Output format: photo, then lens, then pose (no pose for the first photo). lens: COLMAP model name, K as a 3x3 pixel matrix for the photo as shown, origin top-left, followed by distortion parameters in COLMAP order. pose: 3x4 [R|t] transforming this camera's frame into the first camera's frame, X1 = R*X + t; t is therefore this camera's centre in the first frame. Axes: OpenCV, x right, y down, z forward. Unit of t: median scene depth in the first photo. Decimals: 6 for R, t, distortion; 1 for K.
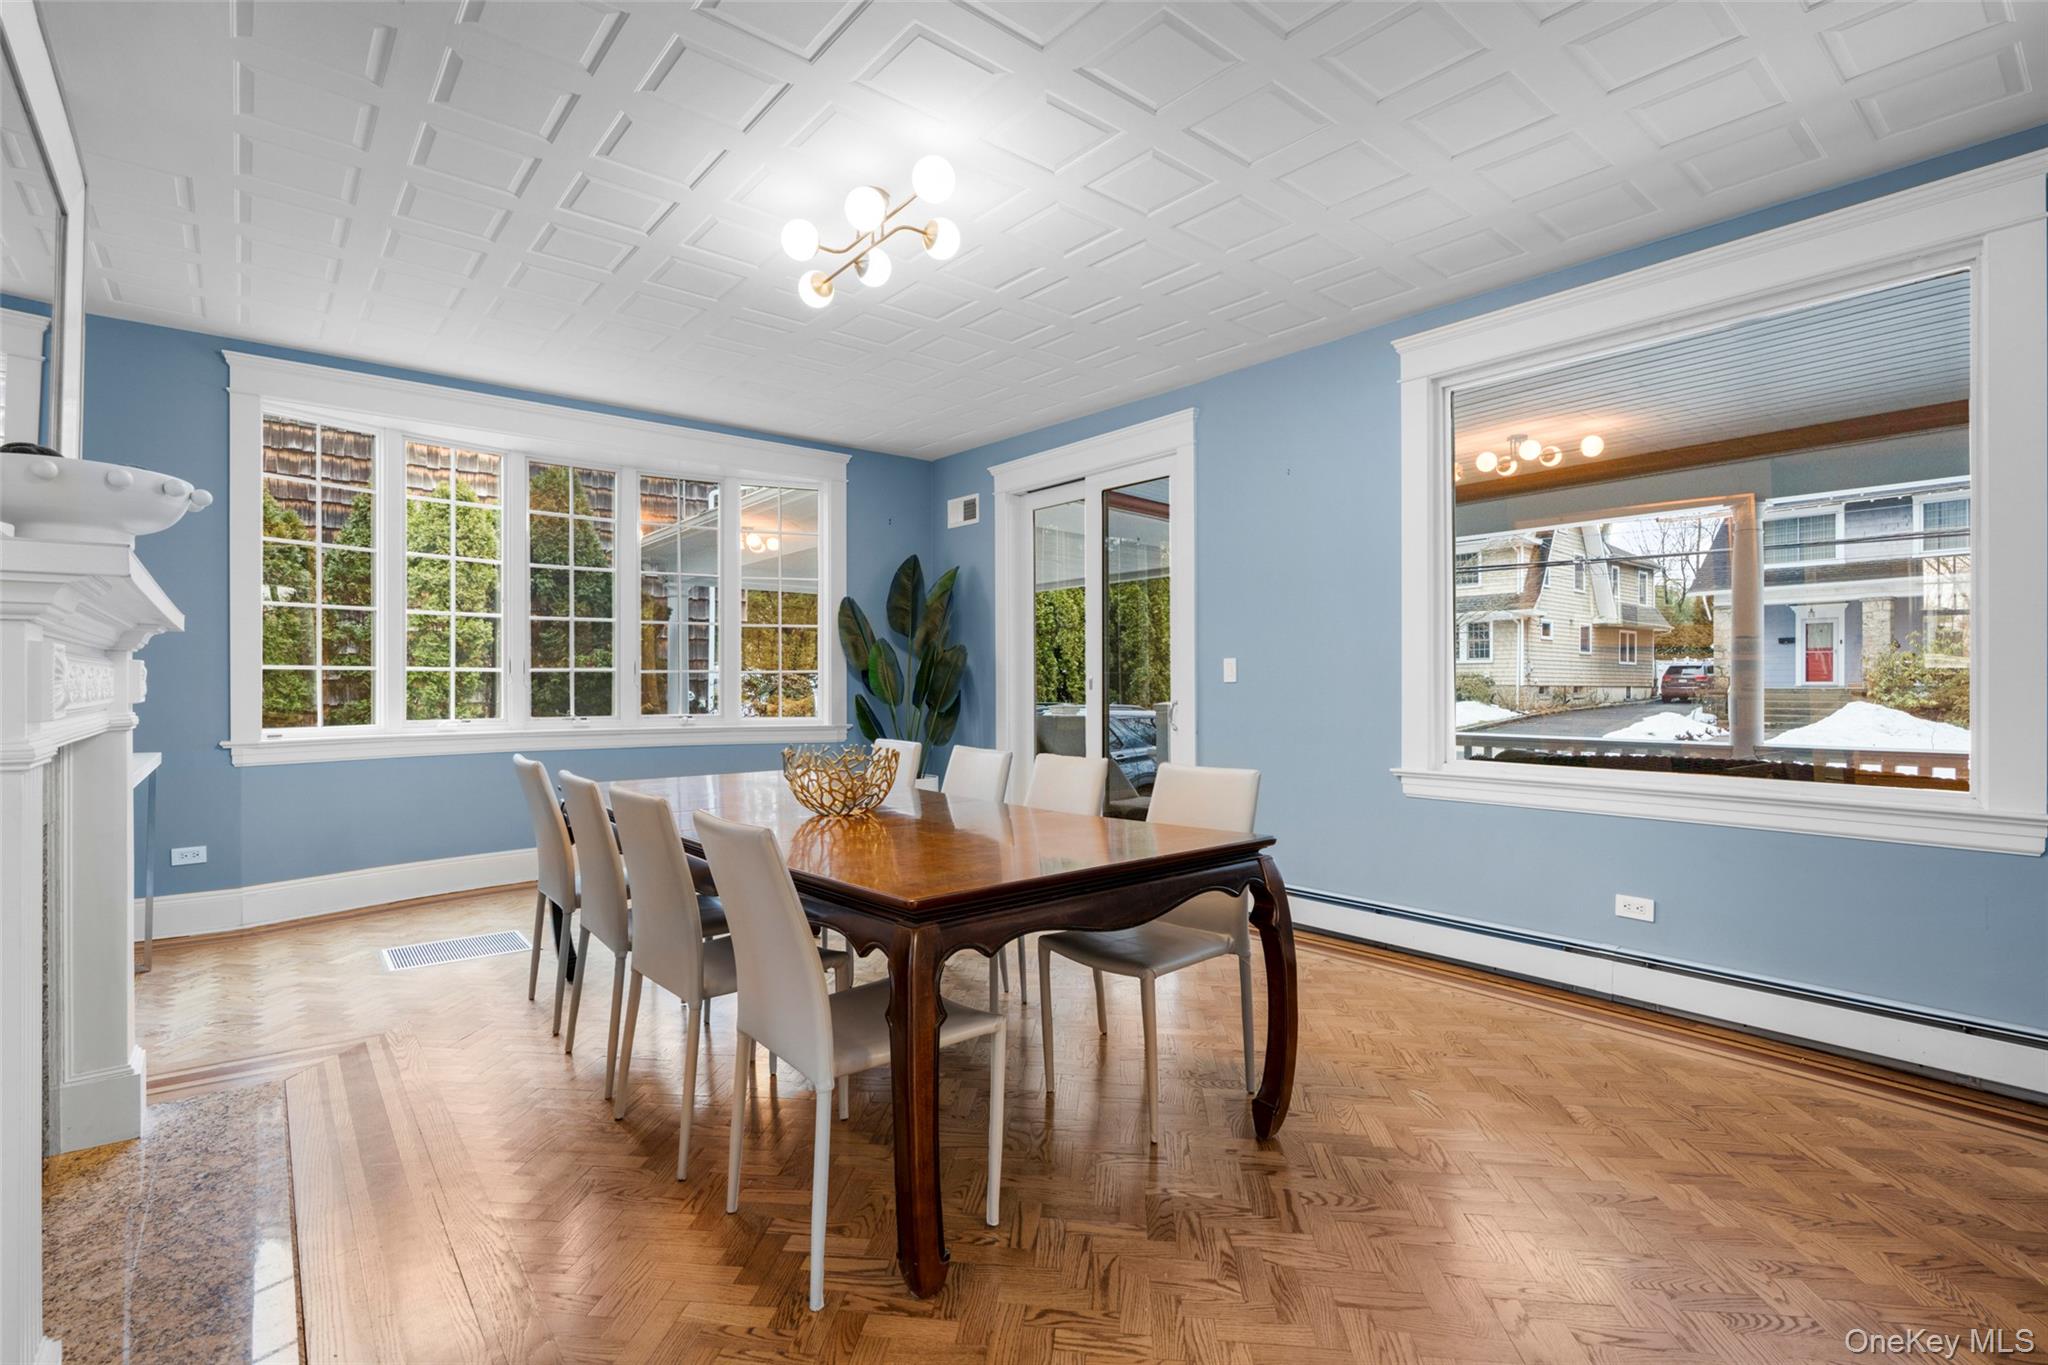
lens RADIAL K [[932.1, 0, 1009.1], [0, 932.1, 677.2], [0, 0, 1]] dist [-0.004931, 0.001284]
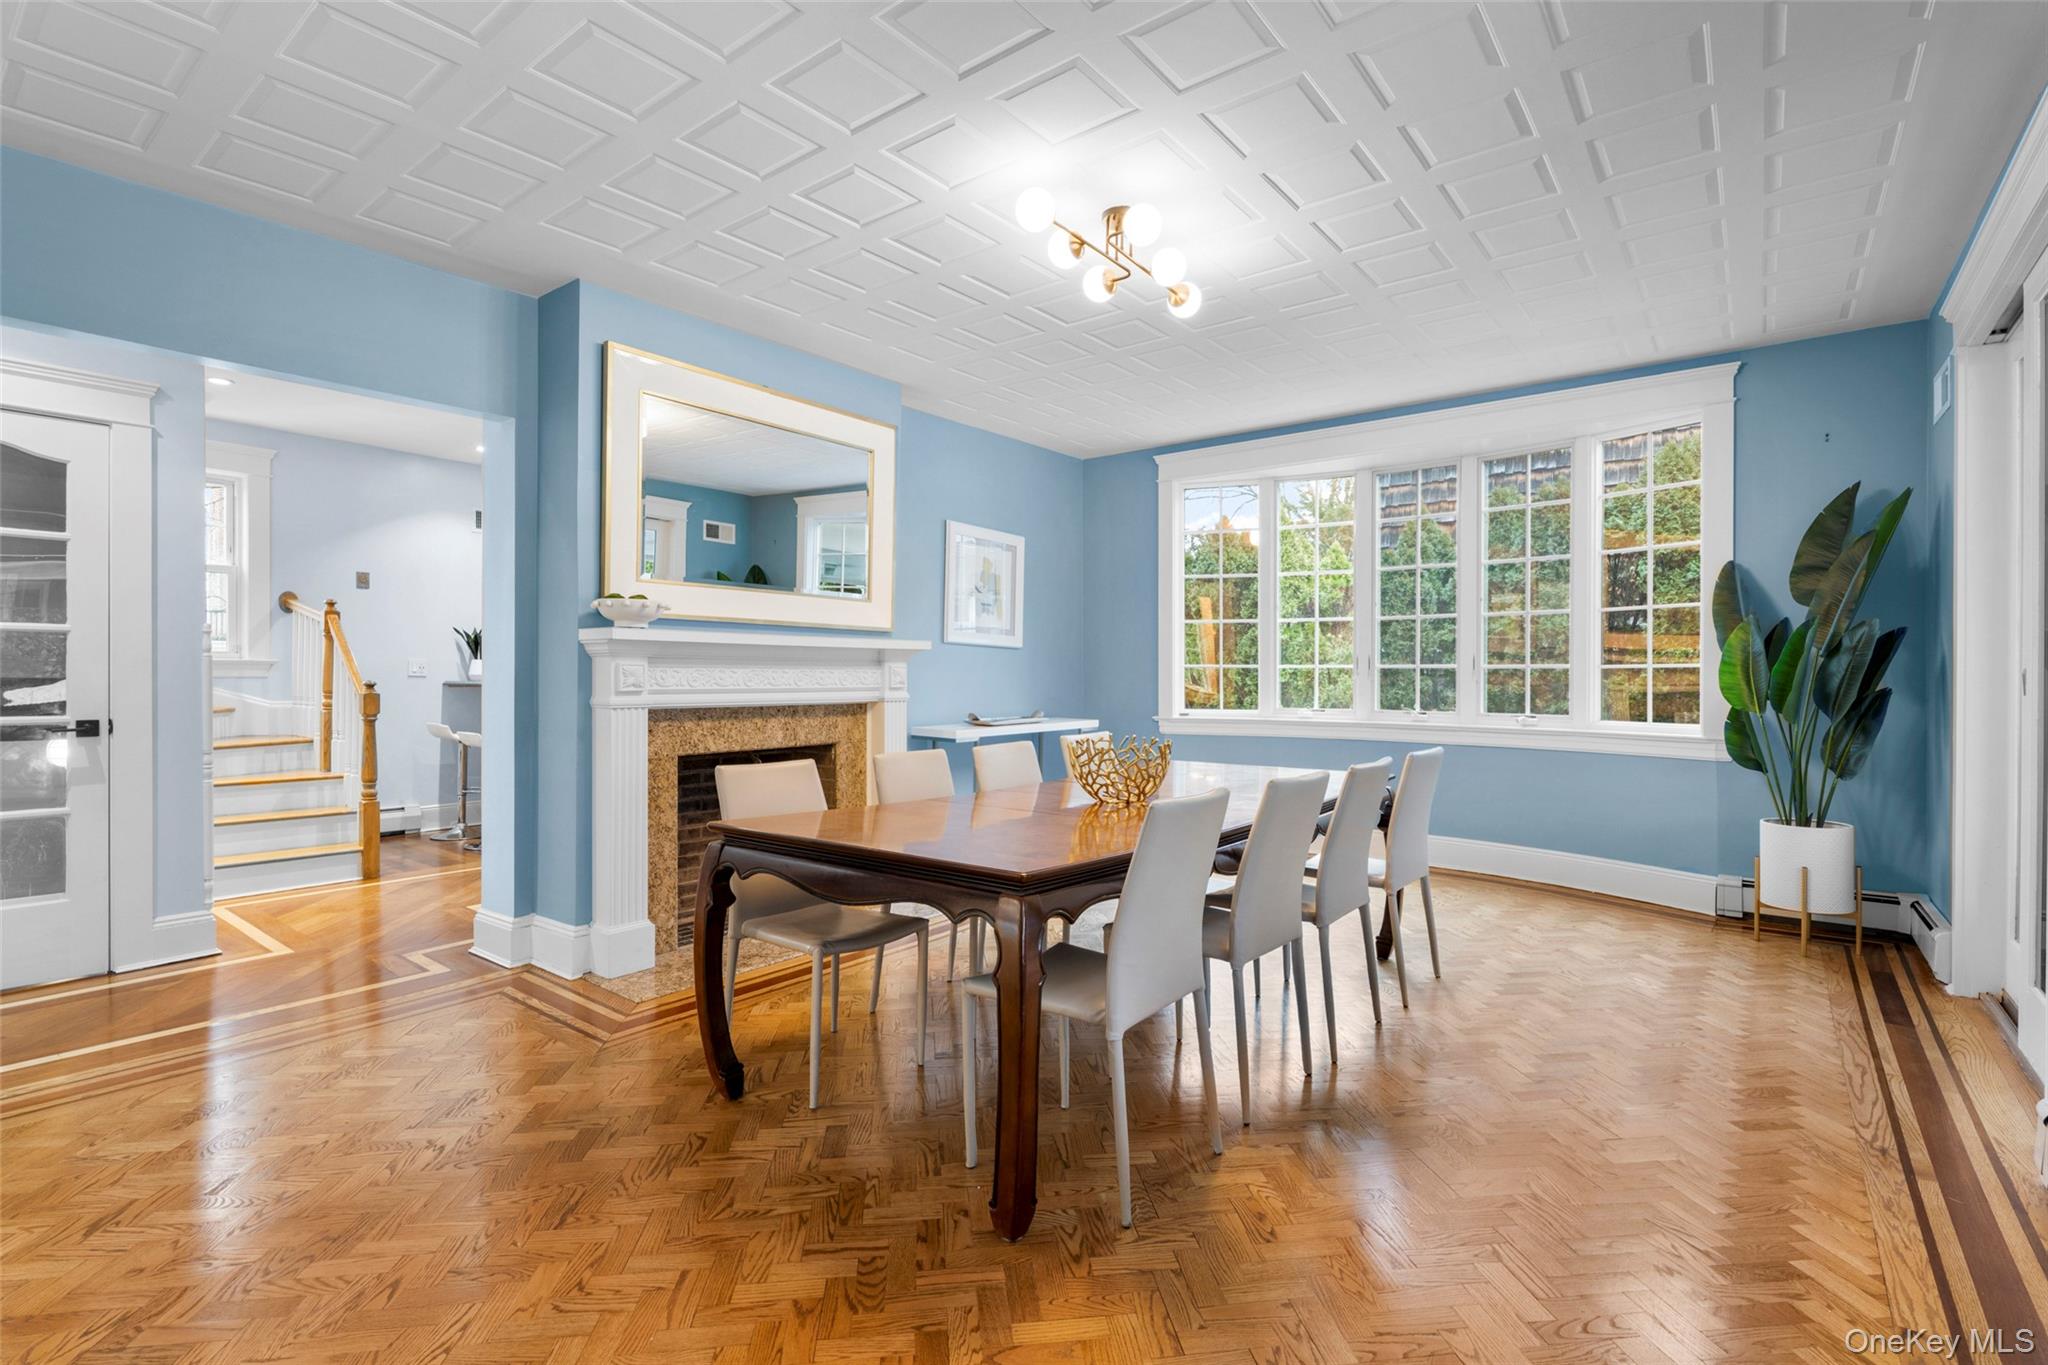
lens RADIAL K [[932.1, 0, 1024.3], [0, 932.1, 678.2], [0, 0, 1]] dist [-0.004931, 0.001284]
pose [[0.239739, 0.003823, -0.970830, 0.387944], [0.002154, 0.999988, 0.004470, -0.000046], [0.970835, -0.003163, 0.239728, 0.295199]]
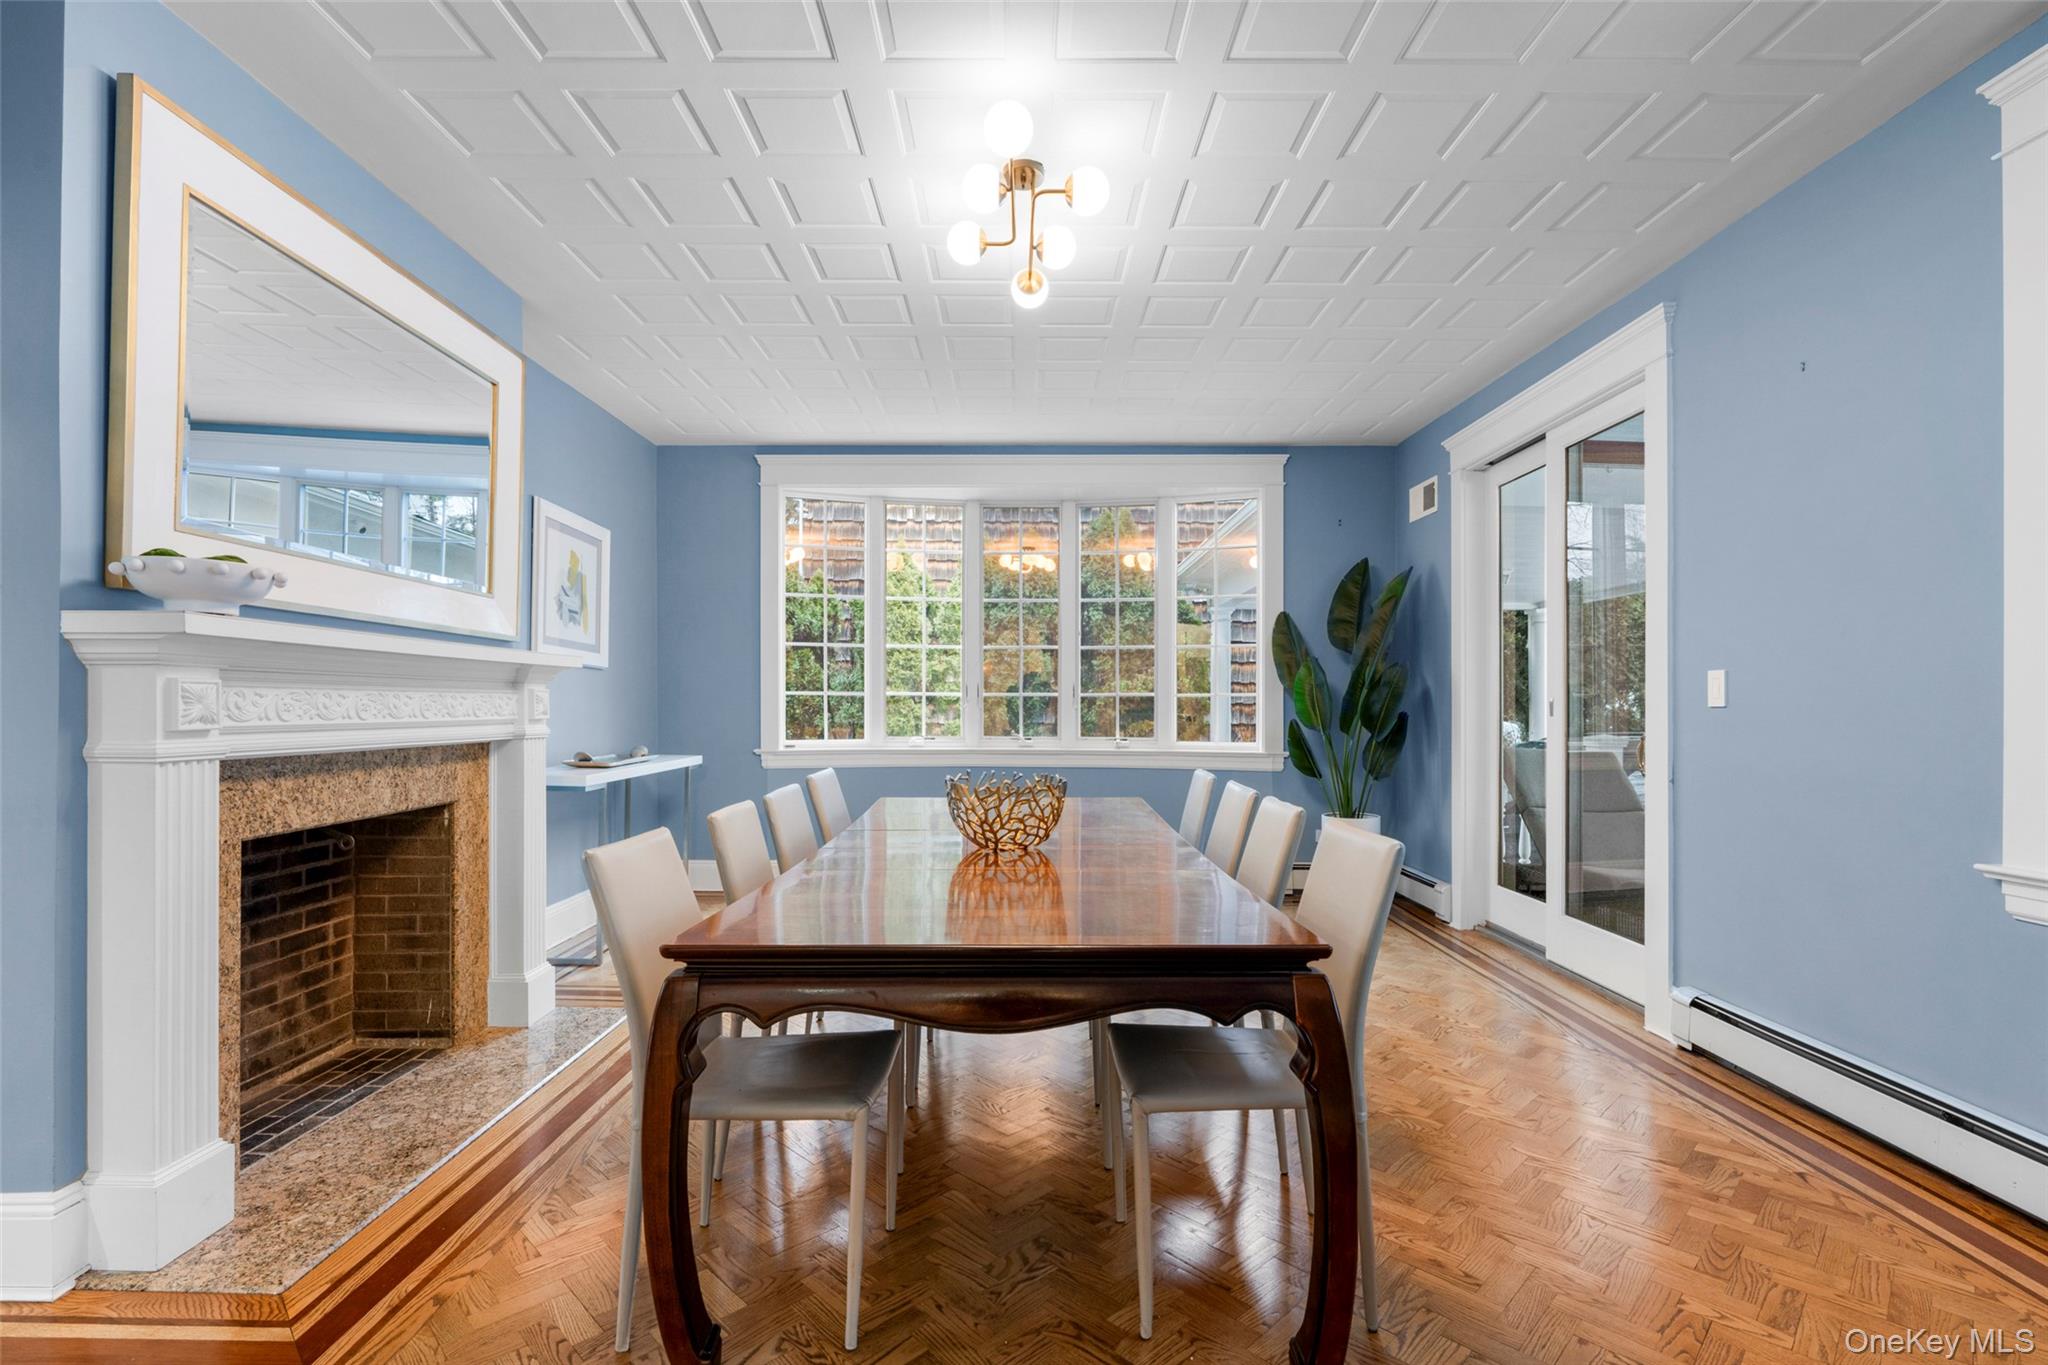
lens RADIAL K [[932.1, 0, 1022.4], [0, 932.1, 701.9], [0, 0, 1]] dist [-0.004931, 0.001284]
pose [[0.778579, -0.000610, -0.627546, 0.195783], [0.001321, 0.999999, 0.000668, 0.000570], [0.627545, -0.001349, 0.778579, 0.135160]]
